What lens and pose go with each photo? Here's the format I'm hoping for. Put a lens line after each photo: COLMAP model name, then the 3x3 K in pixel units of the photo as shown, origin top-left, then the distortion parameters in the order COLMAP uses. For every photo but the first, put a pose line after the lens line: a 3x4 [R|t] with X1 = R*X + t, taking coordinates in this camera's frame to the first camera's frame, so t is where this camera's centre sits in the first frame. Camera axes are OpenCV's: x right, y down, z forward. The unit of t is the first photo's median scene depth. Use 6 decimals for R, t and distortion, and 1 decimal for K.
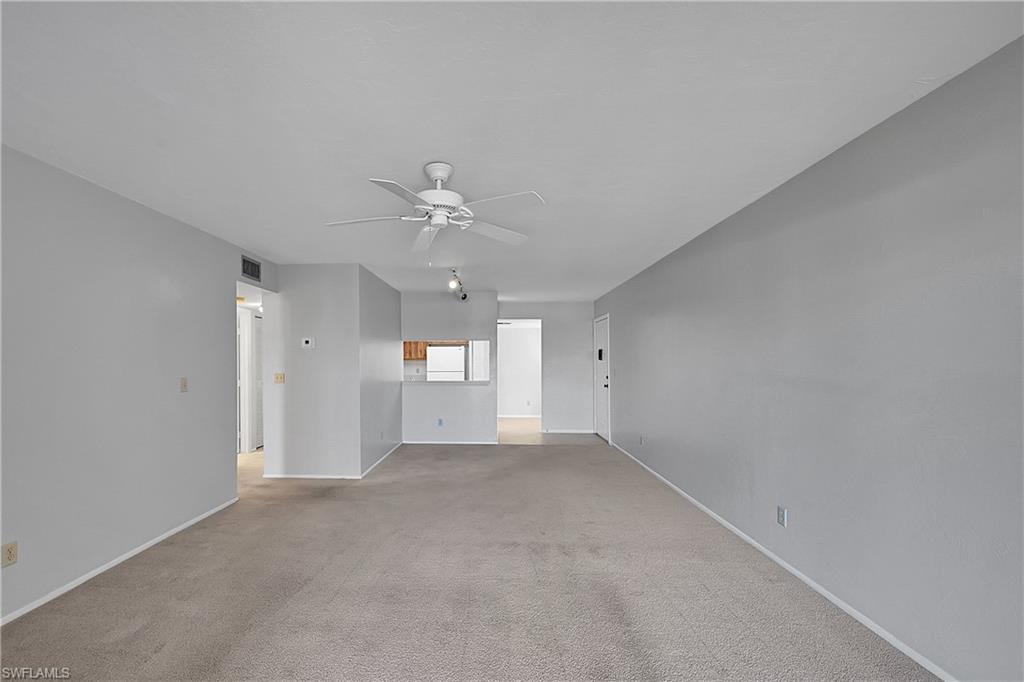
lens RADIAL K [[390.2, 0, 479.9], [0, 390.2, 363.1], [0, 0, 1]] dist [0.006179, -0.000221]
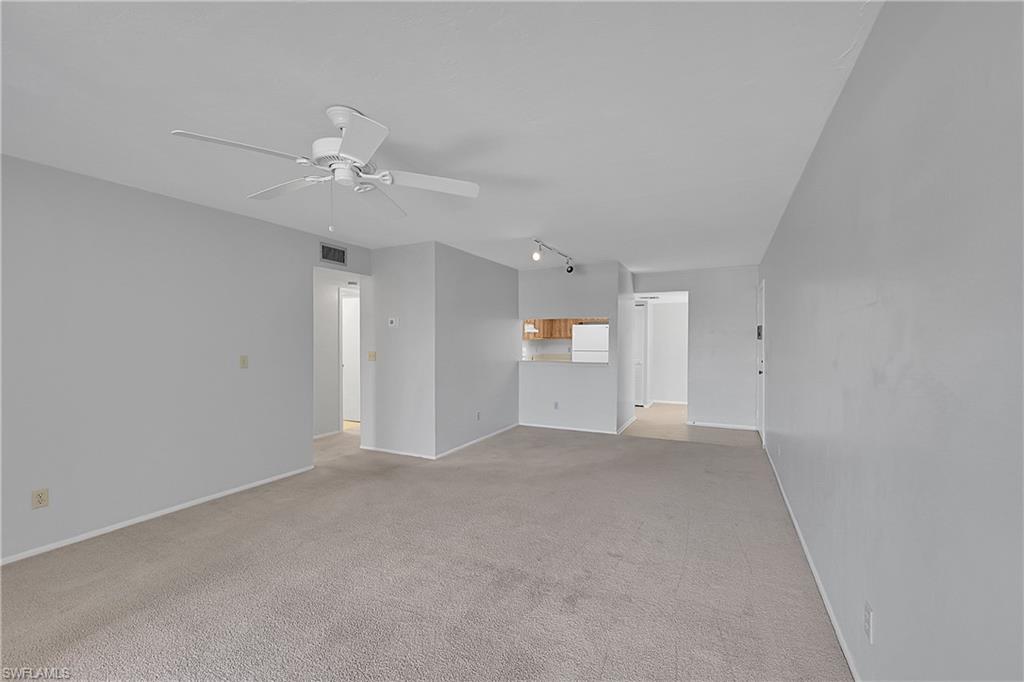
lens RADIAL K [[390.2, 0, 537.4], [0, 390.2, 345.0], [0, 0, 1]] dist [0.006179, -0.000221]
pose [[0.935485, 0.006794, -0.353300, 0.281895], [-0.003748, 0.999950, 0.009306, -0.003898], [0.353346, -0.007381, 0.935464, 0.168007]]
